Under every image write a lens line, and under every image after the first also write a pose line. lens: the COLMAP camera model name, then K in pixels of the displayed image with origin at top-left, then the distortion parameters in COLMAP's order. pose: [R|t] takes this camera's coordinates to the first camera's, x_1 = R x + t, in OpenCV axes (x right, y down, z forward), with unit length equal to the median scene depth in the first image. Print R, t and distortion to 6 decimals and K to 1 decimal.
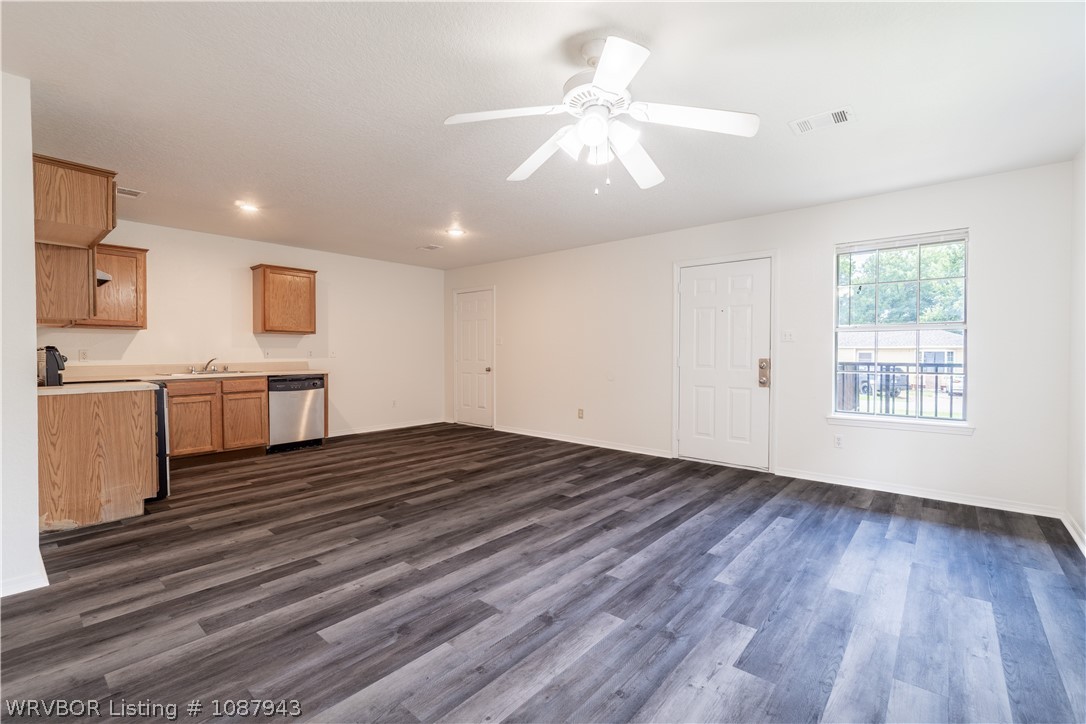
lens RADIAL K [[468.4, 0, 543.0], [0, 468.4, 362.0], [0, 0, 1]] dist [0.002107, 0.000107]
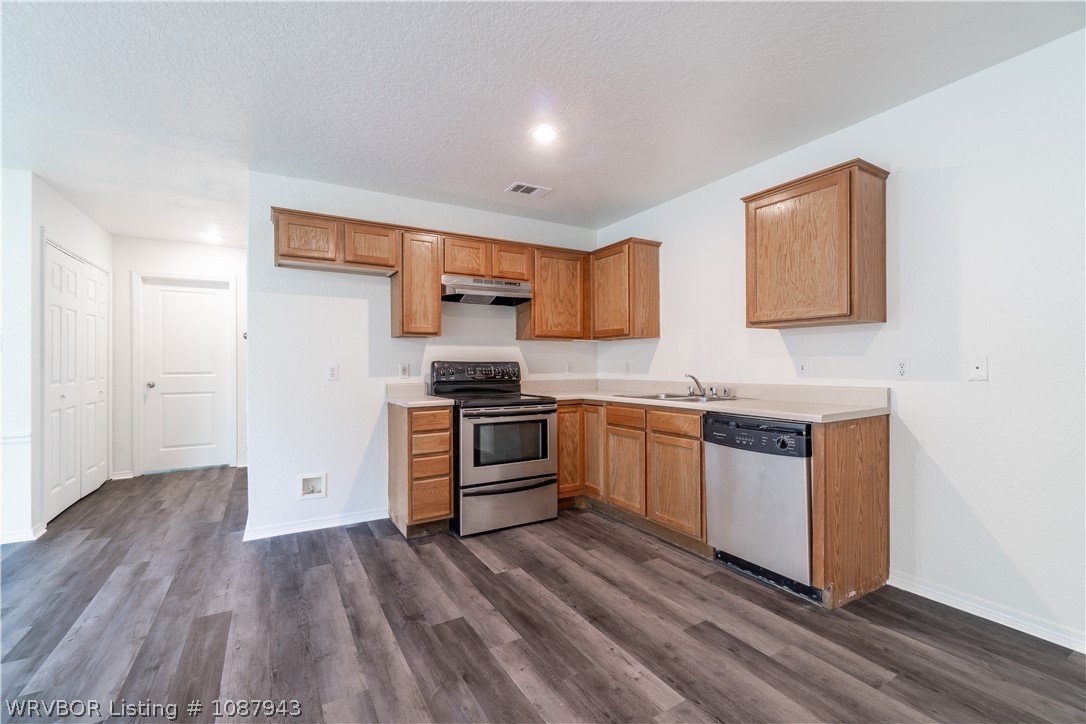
lens RADIAL K [[461.9, 0, 539.8], [0, 461.9, 365.8], [0, 0, 1]] dist [-0.002659, 0.000085]
pose [[-0.326431, 0.004616, -0.945210, -0.064824], [-0.014654, 0.999843, 0.009944, -0.039519], [0.945107, 0.017097, -0.326312, 1.688626]]
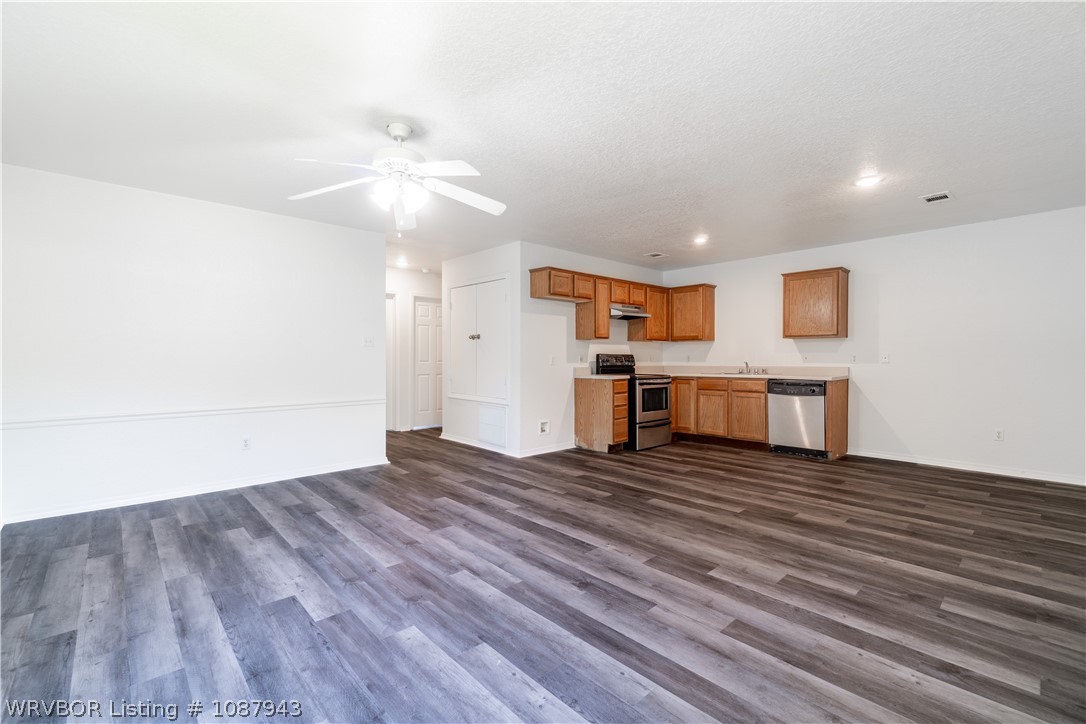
lens RADIAL K [[468.4, 0, 543.0], [0, 468.4, 362.0], [0, 0, 1]] dist [0.002107, 0.000107]
pose [[-0.113908, 0.008488, -0.993455, 0.919323], [-0.020153, 0.999738, 0.010852, -0.017235], [0.993287, 0.021257, -0.113707, 1.034801]]
